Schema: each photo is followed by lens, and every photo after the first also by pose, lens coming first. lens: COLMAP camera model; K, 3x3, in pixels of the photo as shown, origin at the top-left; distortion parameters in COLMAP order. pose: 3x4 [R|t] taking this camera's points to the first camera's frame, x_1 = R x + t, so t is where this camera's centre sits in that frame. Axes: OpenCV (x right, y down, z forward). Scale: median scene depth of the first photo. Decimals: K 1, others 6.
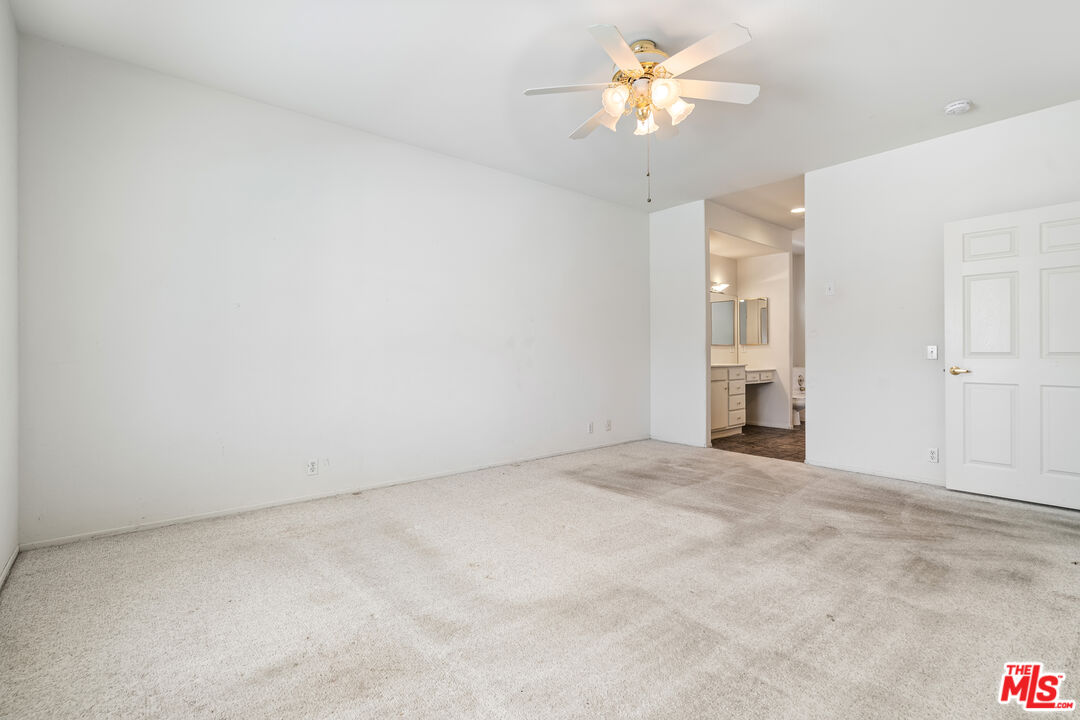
lens RADIAL K [[493.2, 0, 540.0], [0, 493.2, 360.0], [0, 0, 1]] dist [0.000141, 0.001197]
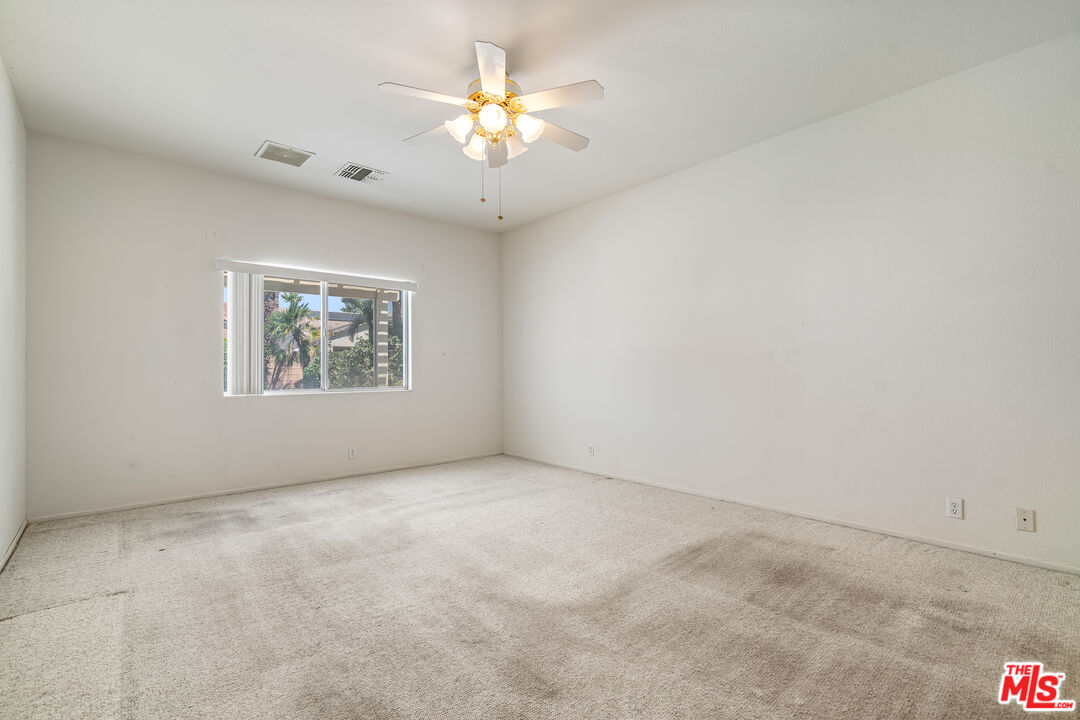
lens RADIAL K [[493.2, 0, 540.0], [0, 493.2, 360.0], [0, 0, 1]] dist [0.000141, 0.001197]
pose [[0.019979, -0.019832, -0.999604, 0.969967], [-0.007804, 0.999770, -0.019991, -0.012690], [0.999770, 0.008200, 0.019819, 0.831205]]
